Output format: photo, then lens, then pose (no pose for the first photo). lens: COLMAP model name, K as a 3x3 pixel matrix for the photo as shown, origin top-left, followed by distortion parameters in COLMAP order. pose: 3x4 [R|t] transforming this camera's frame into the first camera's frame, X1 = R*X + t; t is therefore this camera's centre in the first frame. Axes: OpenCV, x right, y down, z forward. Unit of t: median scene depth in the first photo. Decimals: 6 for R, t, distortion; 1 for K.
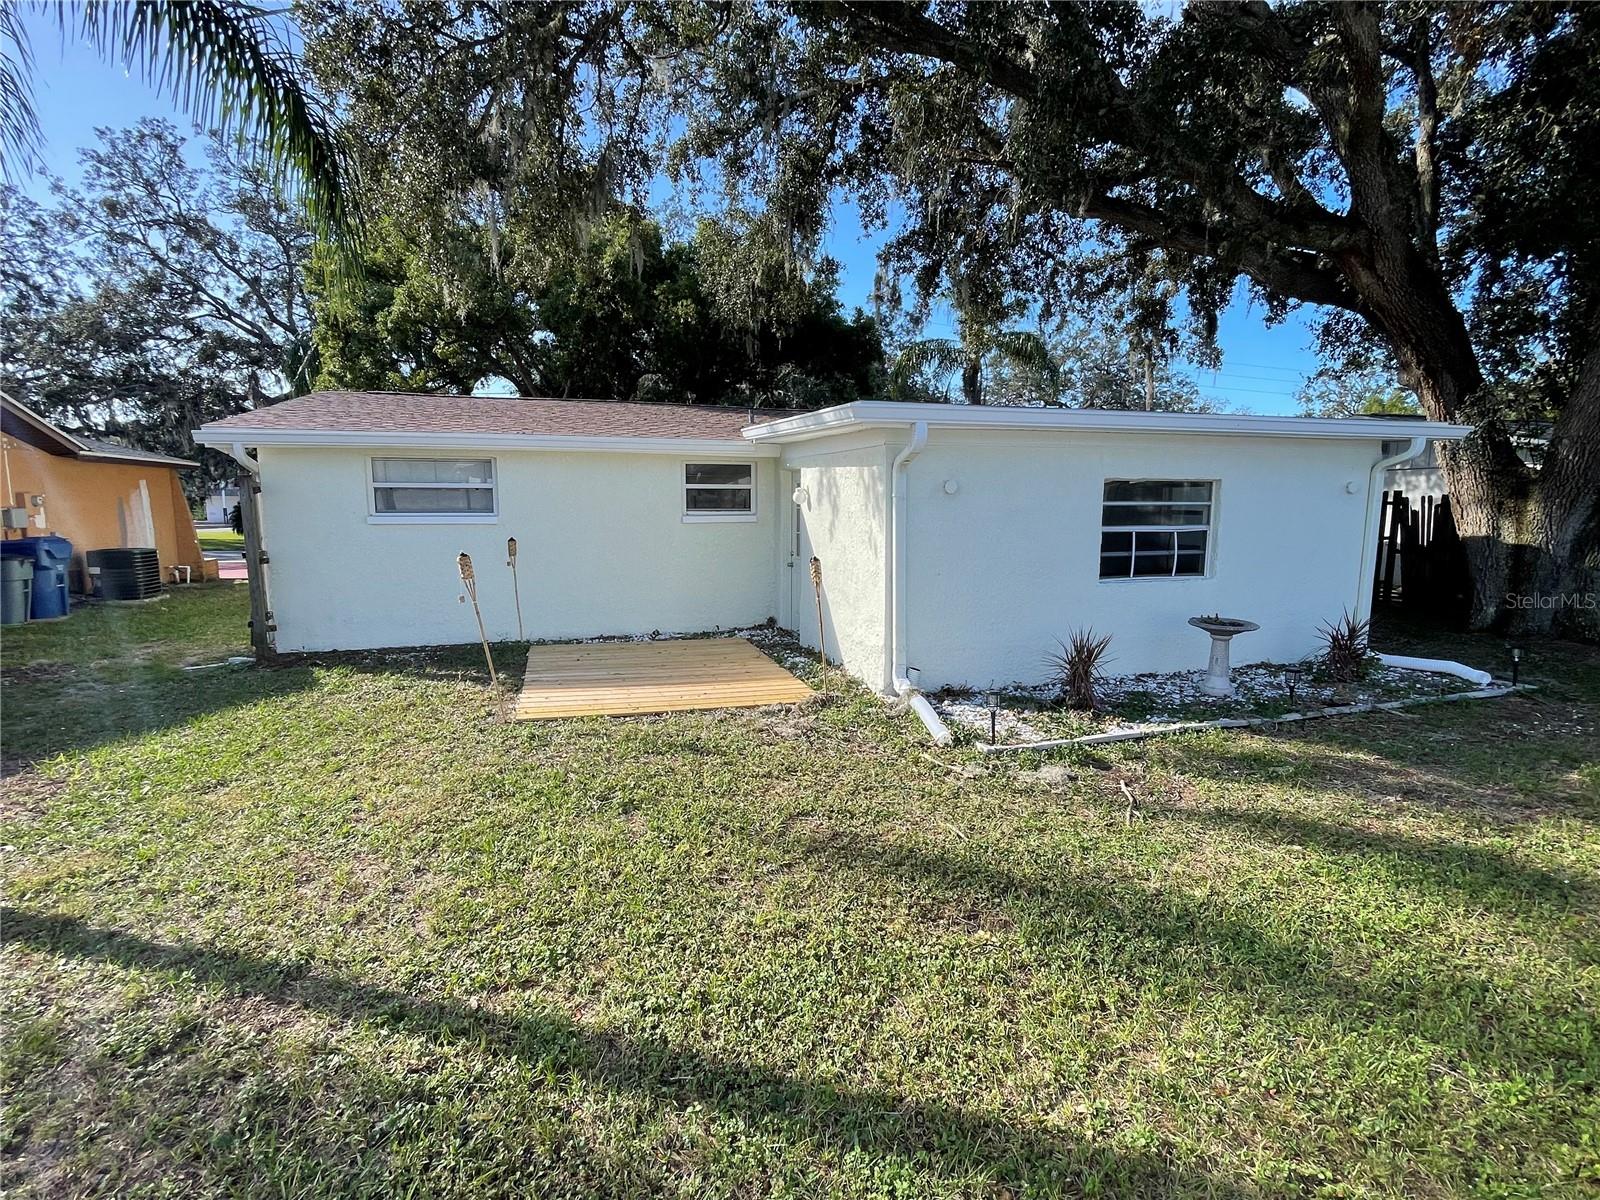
lens RADIAL K [[733.3, 0, 800.0], [0, 733.3, 600.0], [0, 0, 1]] dist [0.001662, 0.000147]
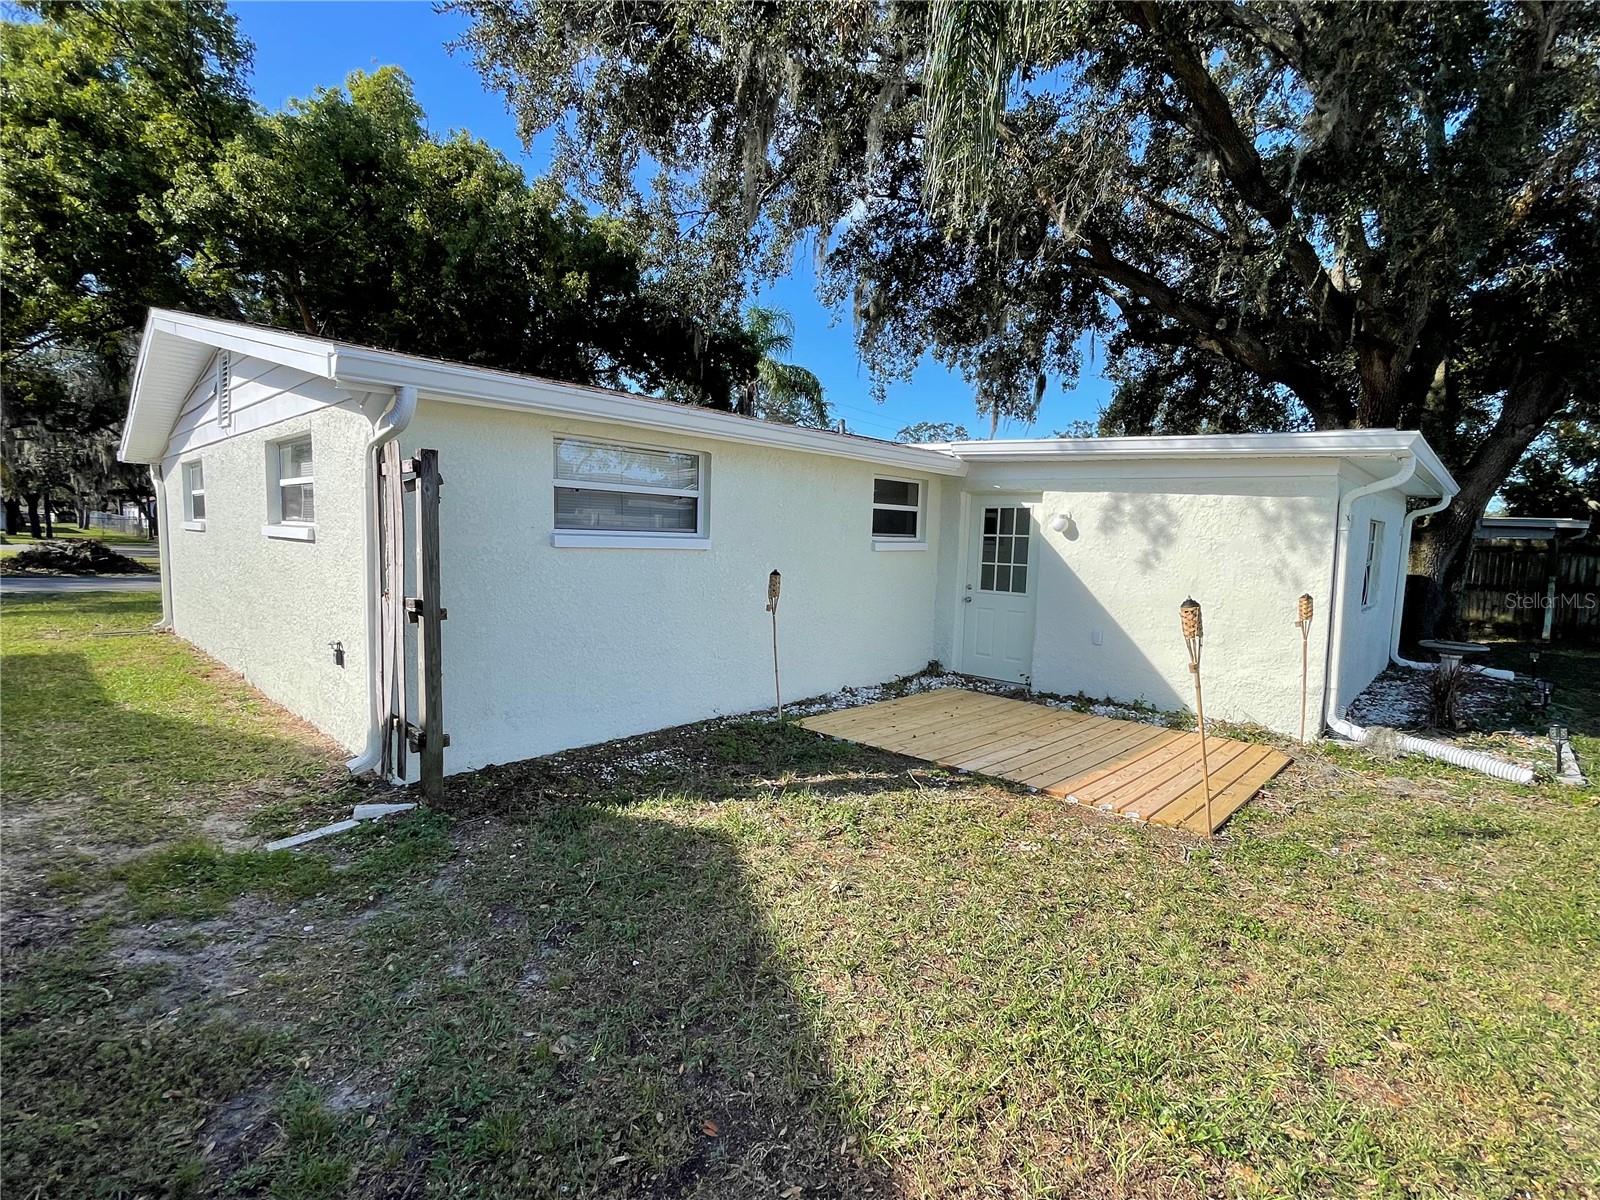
lens RADIAL K [[733.3, 0, 800.0], [0, 733.3, 600.0], [0, 0, 1]] dist [0.001662, 0.000147]
pose [[0.872233, -0.019610, 0.488698, -0.625186], [0.038063, 0.998887, -0.027854, -0.031865], [-0.487608, 0.042896, 0.872008, 0.338767]]
